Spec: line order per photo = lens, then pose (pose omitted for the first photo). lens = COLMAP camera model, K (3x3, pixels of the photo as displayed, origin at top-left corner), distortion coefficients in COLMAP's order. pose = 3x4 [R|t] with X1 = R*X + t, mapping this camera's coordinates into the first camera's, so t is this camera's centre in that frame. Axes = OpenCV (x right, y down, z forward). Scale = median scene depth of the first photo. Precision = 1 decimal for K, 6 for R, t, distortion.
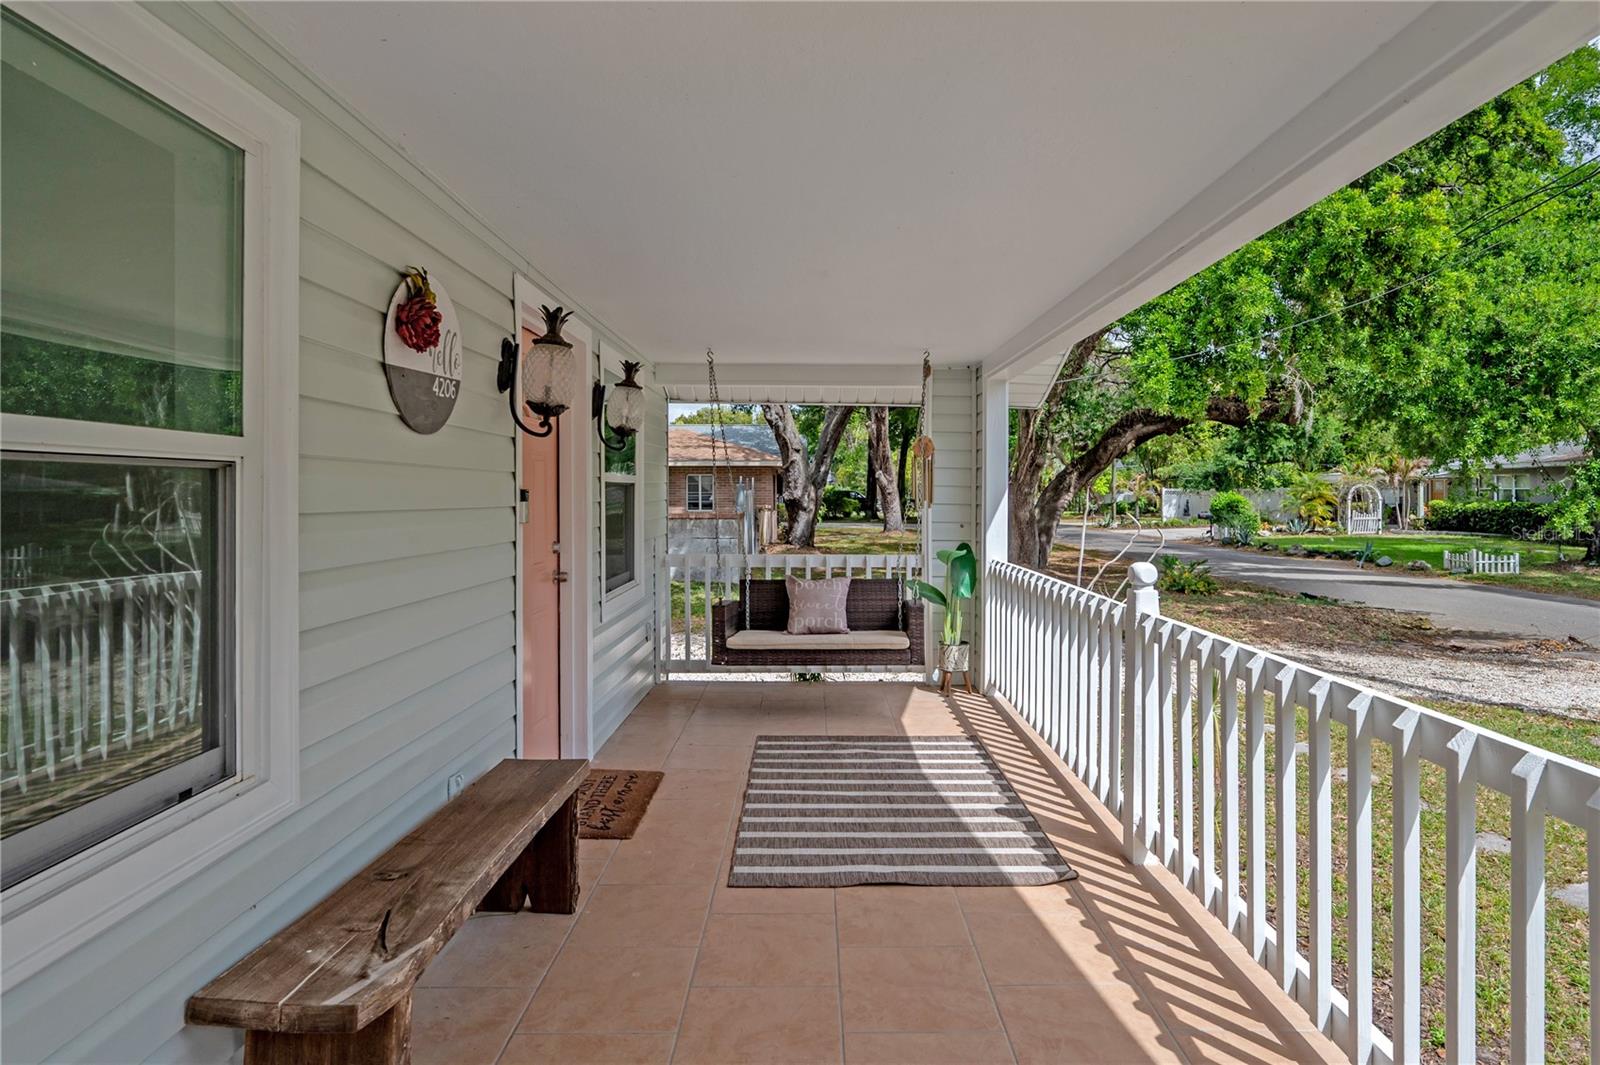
lens RADIAL K [[845.4, 0, 822.1], [0, 845.4, 491.9], [0, 0, 1]] dist [-0.001057, -0.000131]
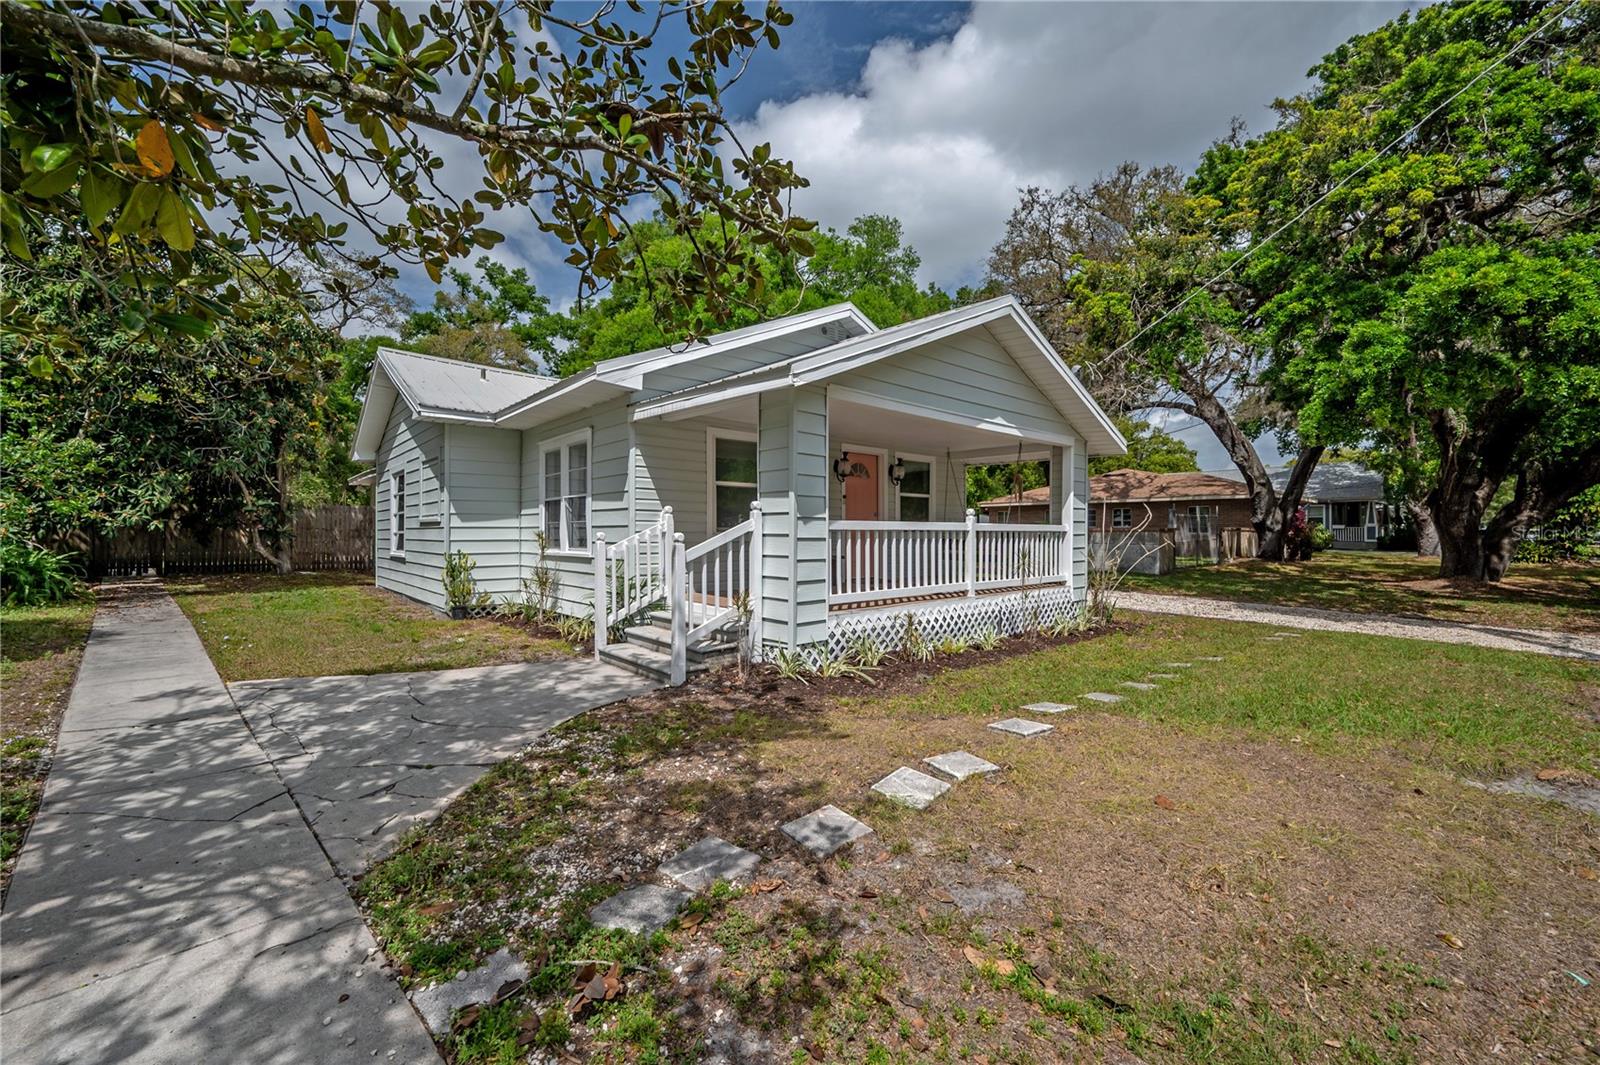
lens RADIAL K [[631.1, 0, 800.0], [0, 631.1, 532.5], [0, 0, 1]] dist [0.000541, 0.000149]
pose [[0.654156, 0.002507, -0.756356, 1.608151], [-0.000431, 0.999996, 0.002942, 0.148270], [0.756360, -0.001599, 0.654154, -1.028474]]
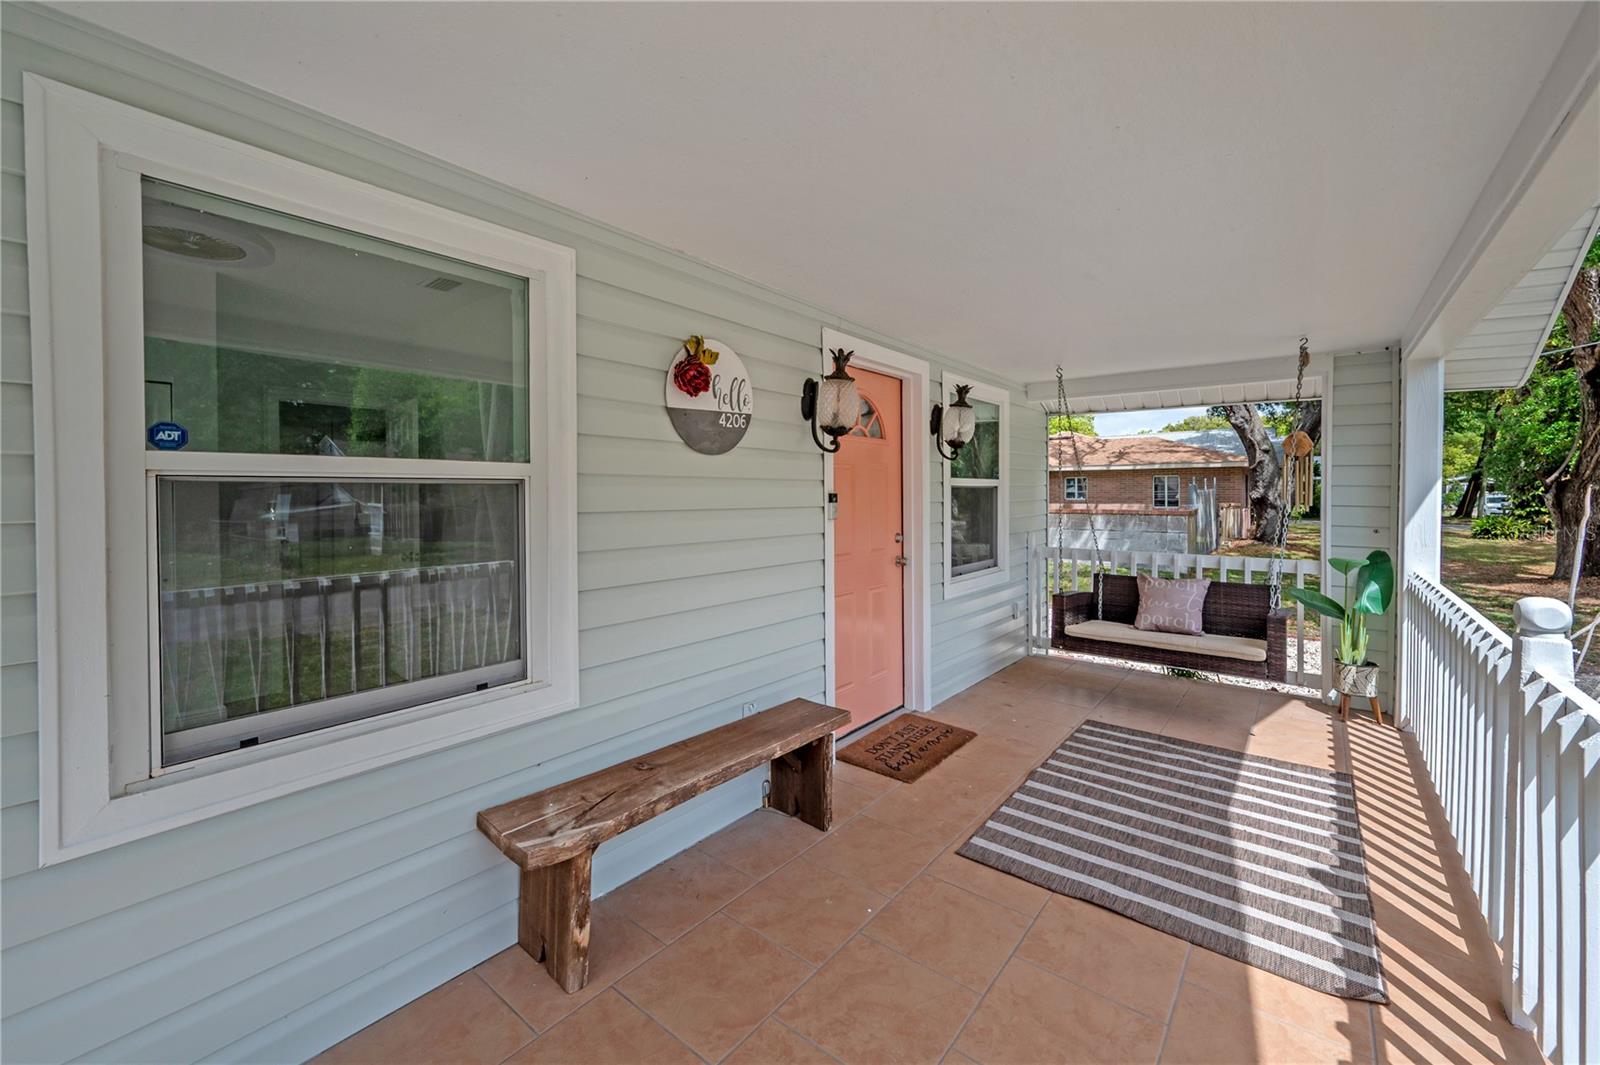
lens RADIAL K [[637.6, 0, 805.8], [0, 637.6, 502.5], [0, 0, 1]] dist [-0.001750, -0.000187]
pose [[0.773665, 0.006970, -0.633556, 0.209823], [0.004449, 0.999855, 0.016432, -0.004681], [0.633579, -0.015532, 0.773522, 0.191409]]
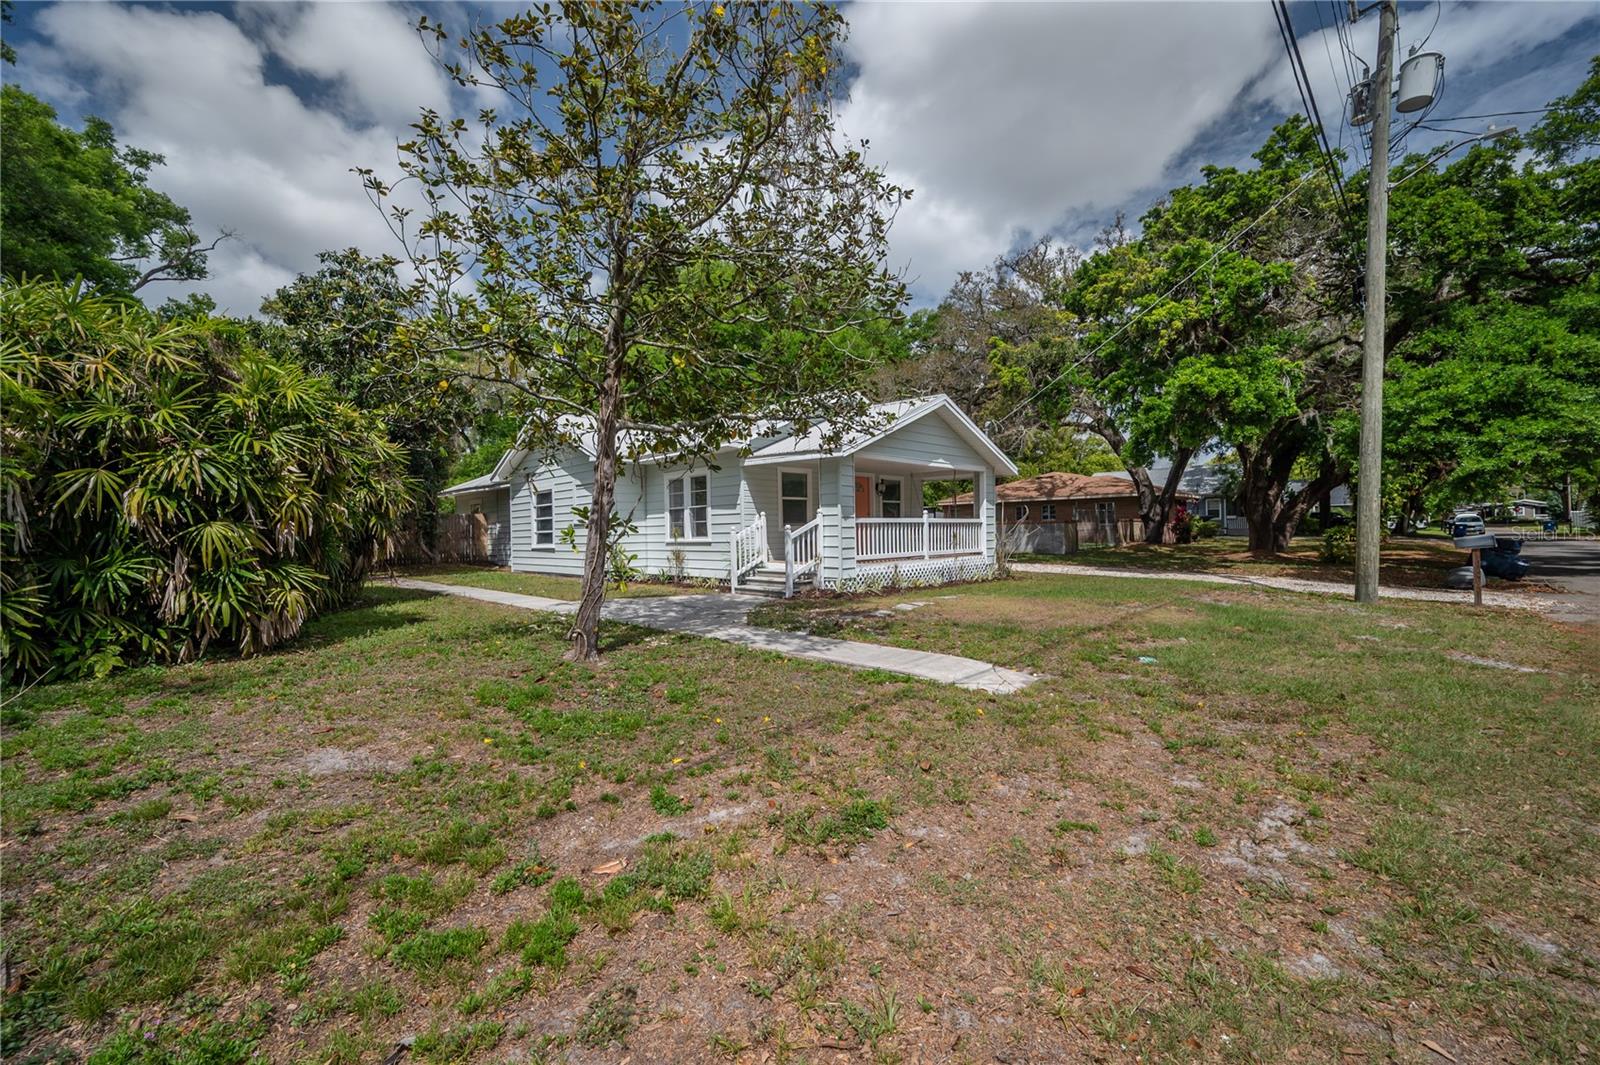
lens RADIAL K [[631.1, 0, 800.0], [0, 631.1, 532.5], [0, 0, 1]] dist [0.000541, 0.000149]
pose [[0.699782, -0.009404, -0.714295, 2.621664], [0.018144, 0.999825, 0.004613, 0.178225], [0.714126, -0.016188, 0.699830, -2.492017]]
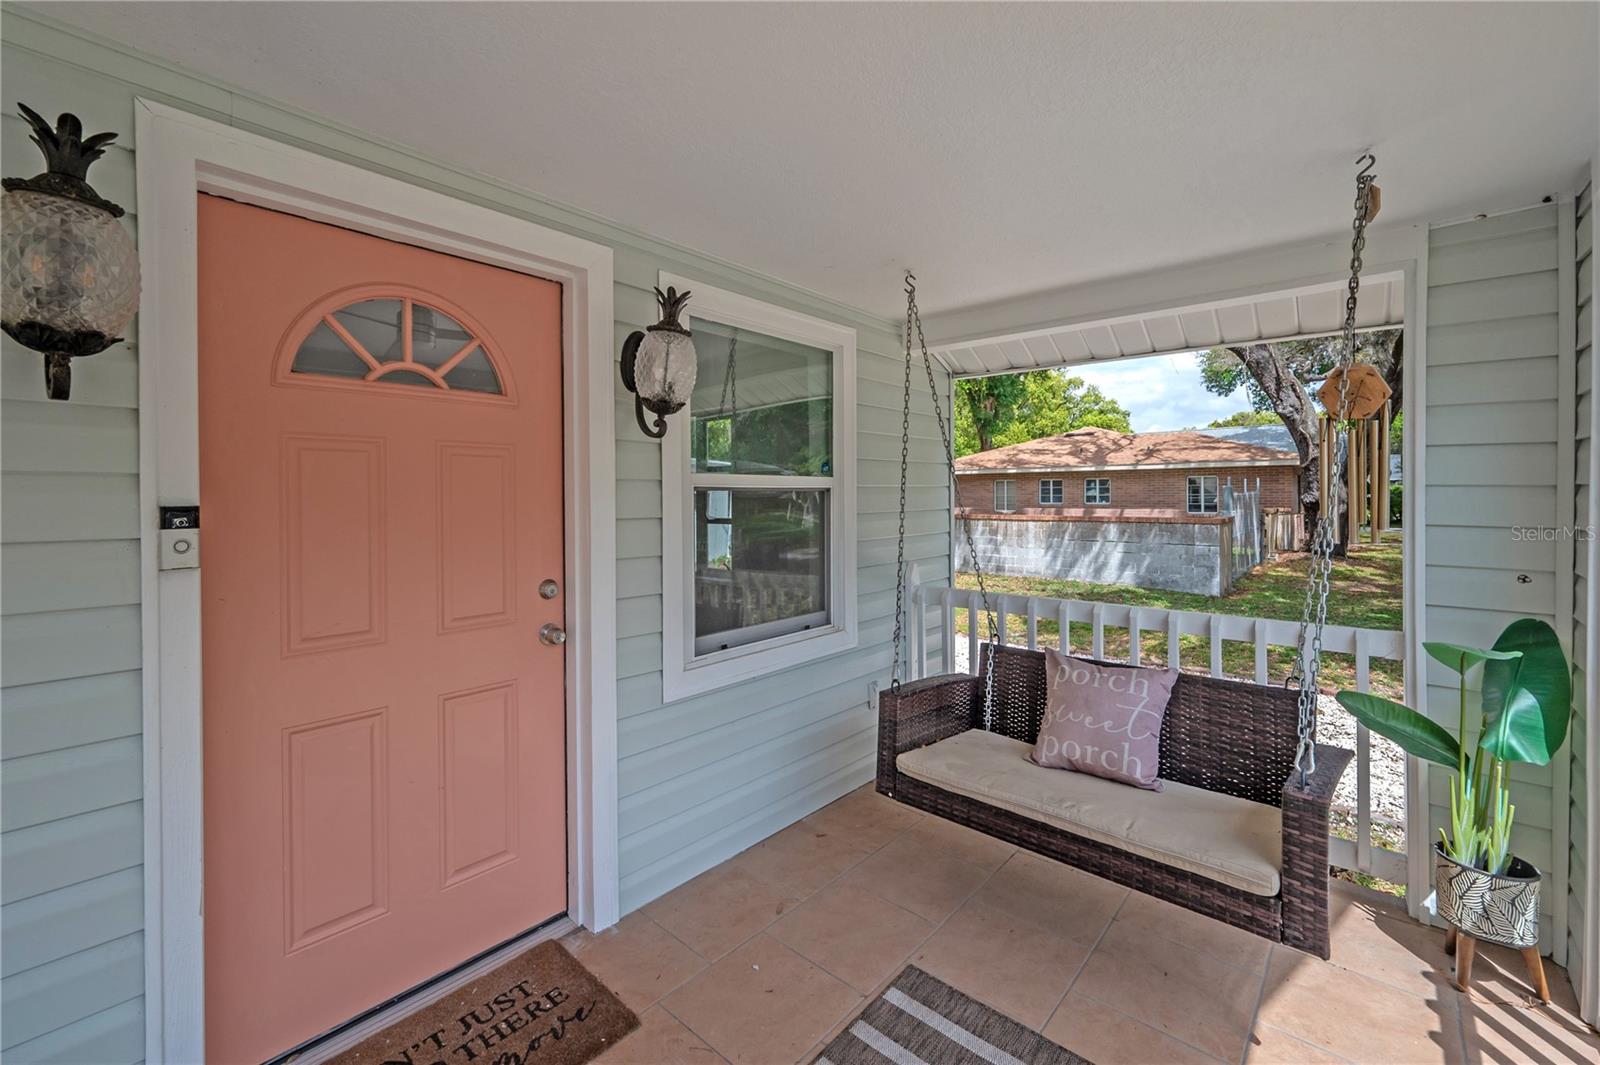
lens RADIAL K [[670.7, 0, 796.7], [0, 670.7, 500.0], [0, 0, 1]] dist [-0.000804, 0.000409]
pose [[0.745695, 0.000697, -0.666287, 0.195720], [0.005292, 0.999962, 0.006969, -0.006437], [0.666266, -0.008723, 0.745663, 0.839456]]
